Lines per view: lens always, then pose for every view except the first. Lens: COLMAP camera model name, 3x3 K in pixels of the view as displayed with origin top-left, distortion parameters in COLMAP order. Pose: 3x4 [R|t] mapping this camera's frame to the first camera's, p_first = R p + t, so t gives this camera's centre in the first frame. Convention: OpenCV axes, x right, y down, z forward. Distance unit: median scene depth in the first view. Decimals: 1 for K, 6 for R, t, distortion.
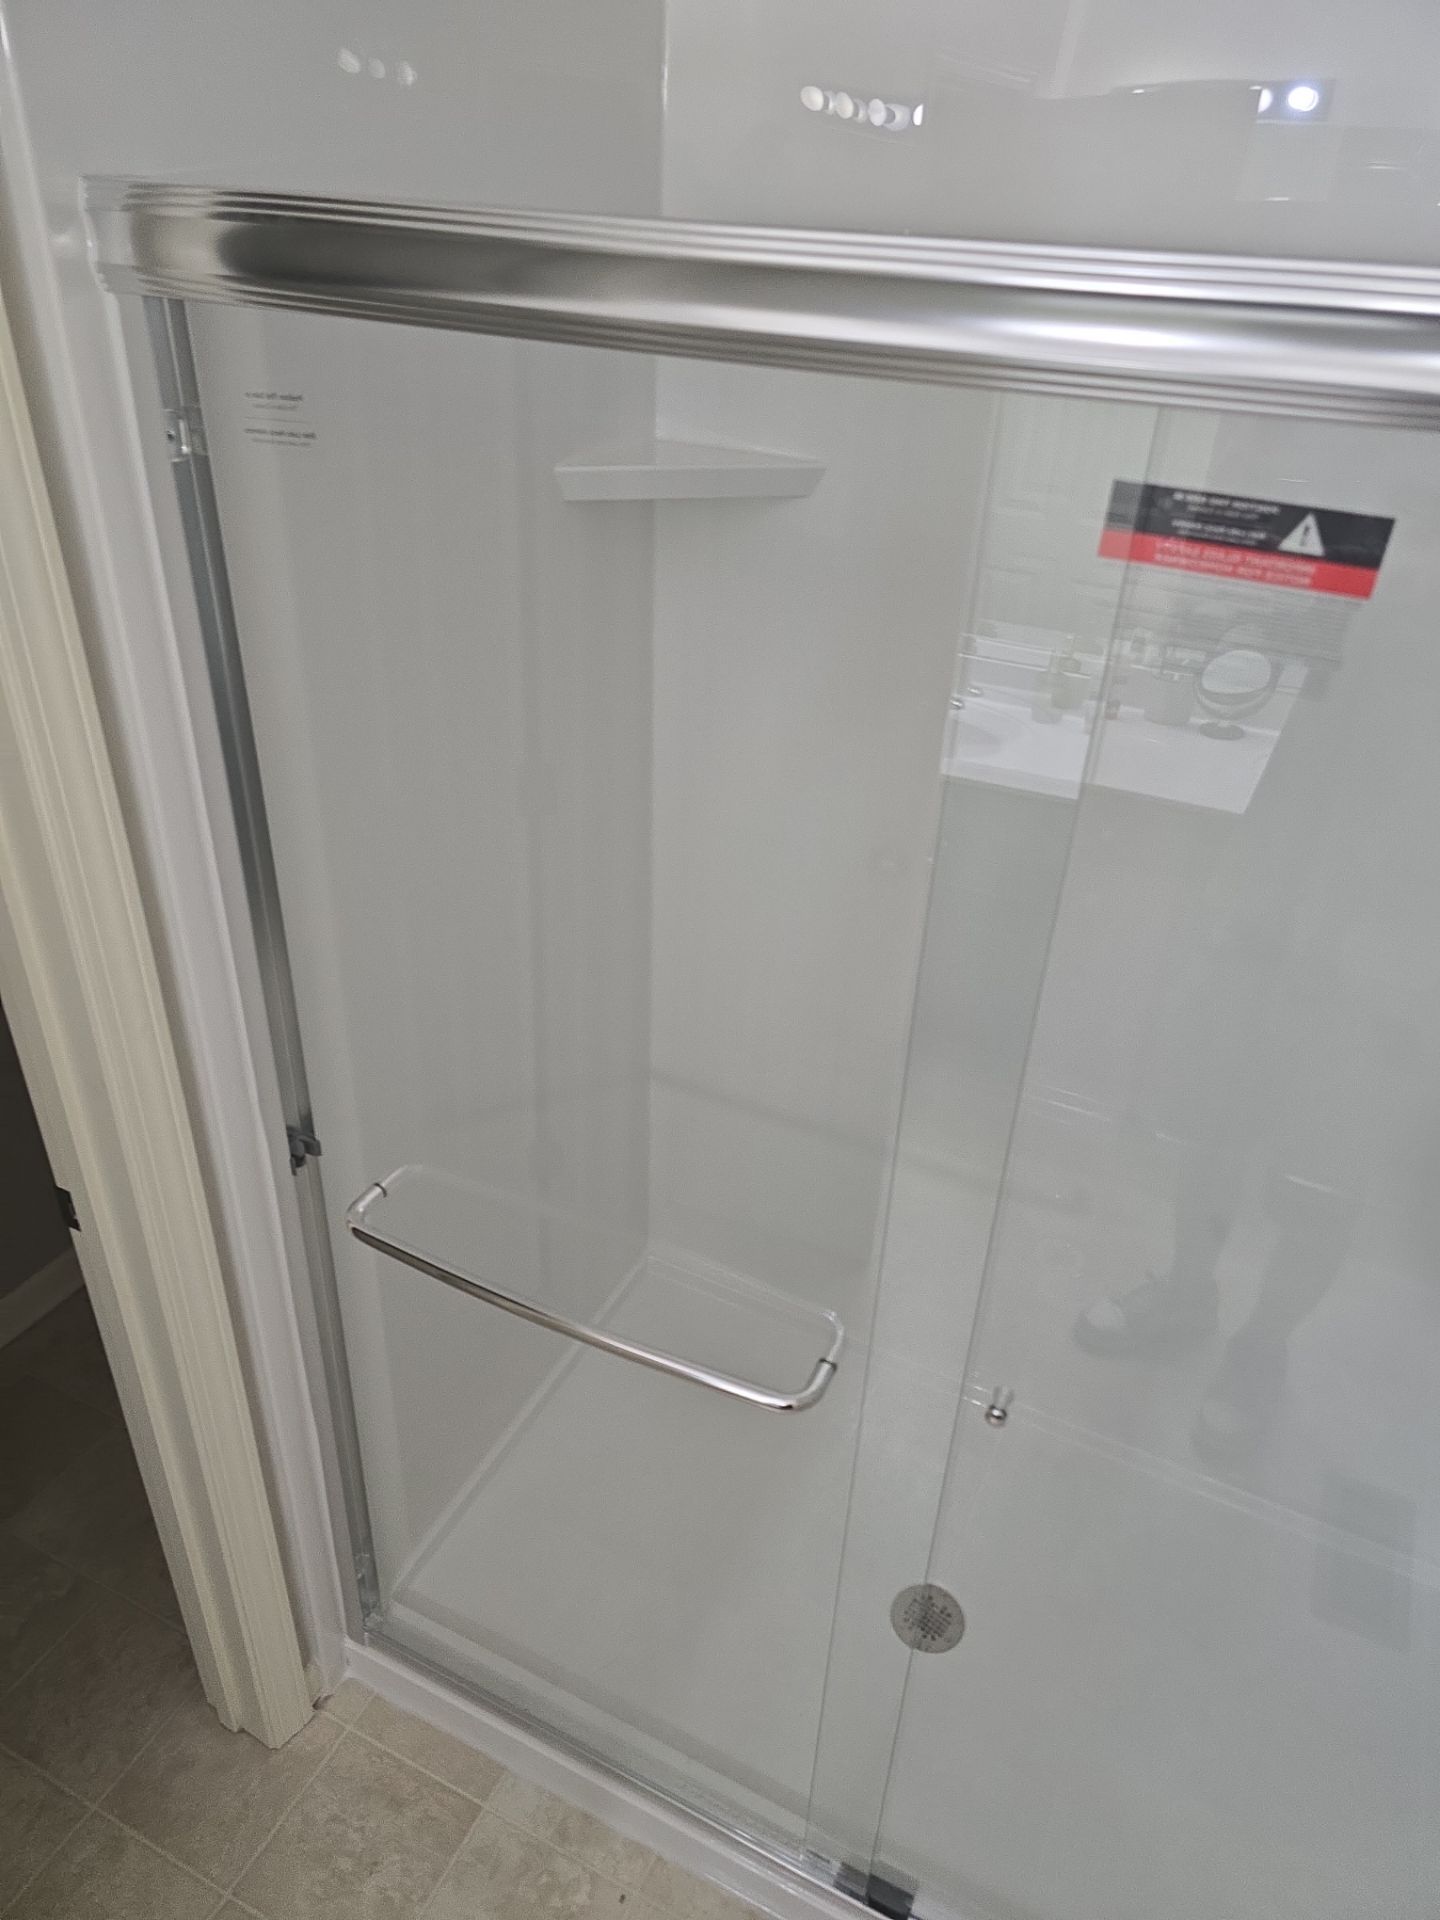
lens RADIAL K [[1280.7, 0, 734.9], [0, 1280.7, 959.6], [0, 0, 1]] dist [0.063600, -0.056455]
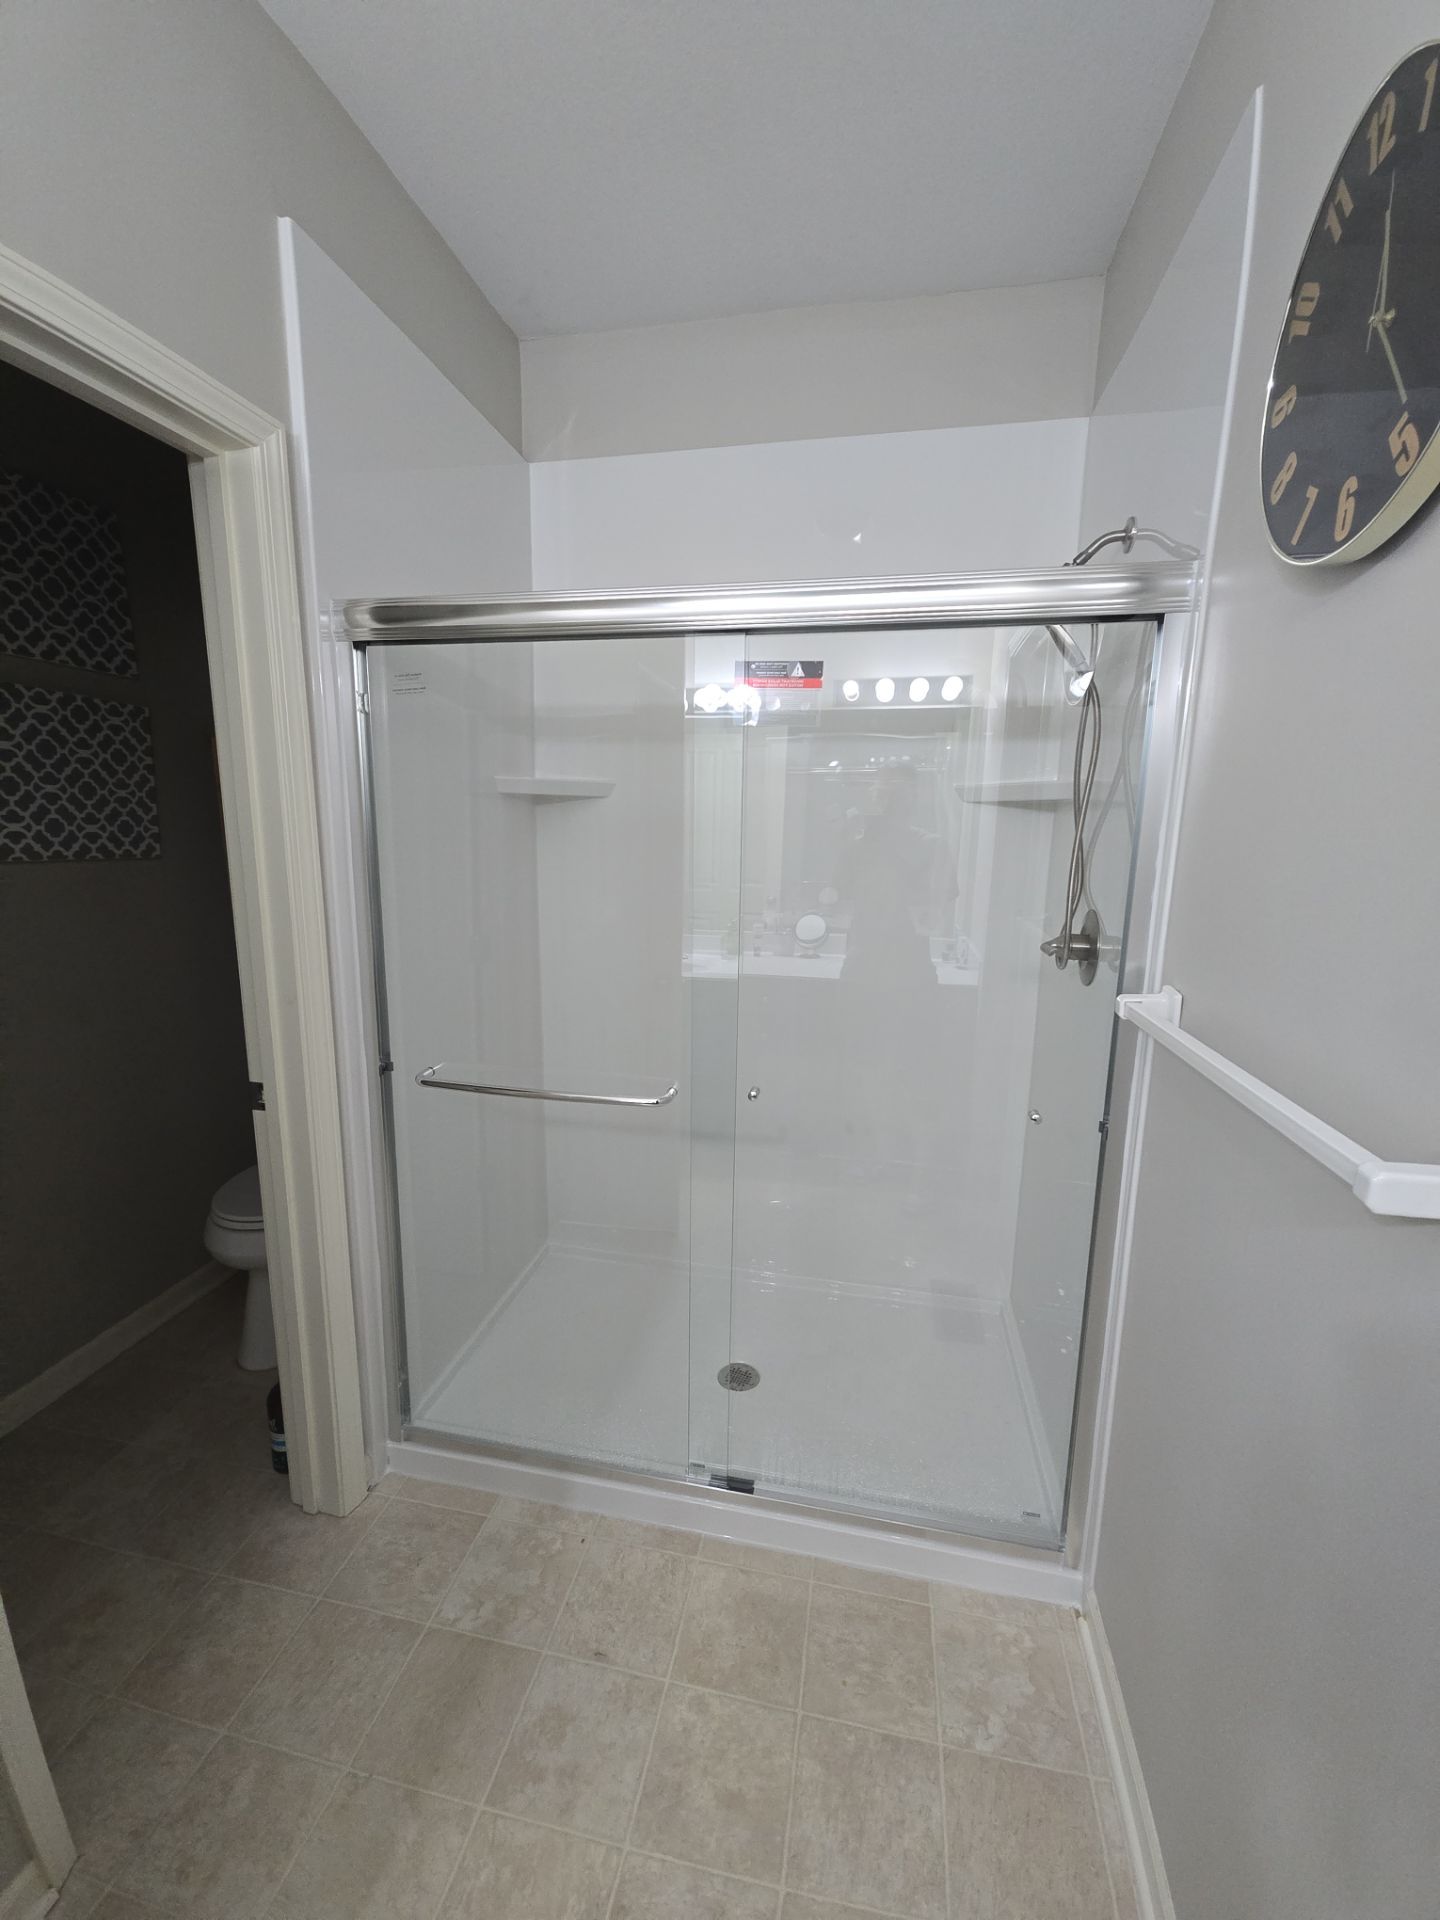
lens RADIAL K [[772.9, 0, 719.4], [0, 772.9, 963.6], [0, 0, 1]] dist [0.001436, -0.000062]
pose [[0.969389, -0.074801, 0.233859, -0.090230], [0.149883, 0.934688, -0.322325, 0.371959], [-0.194475, 0.347510, 0.917288, -0.162893]]
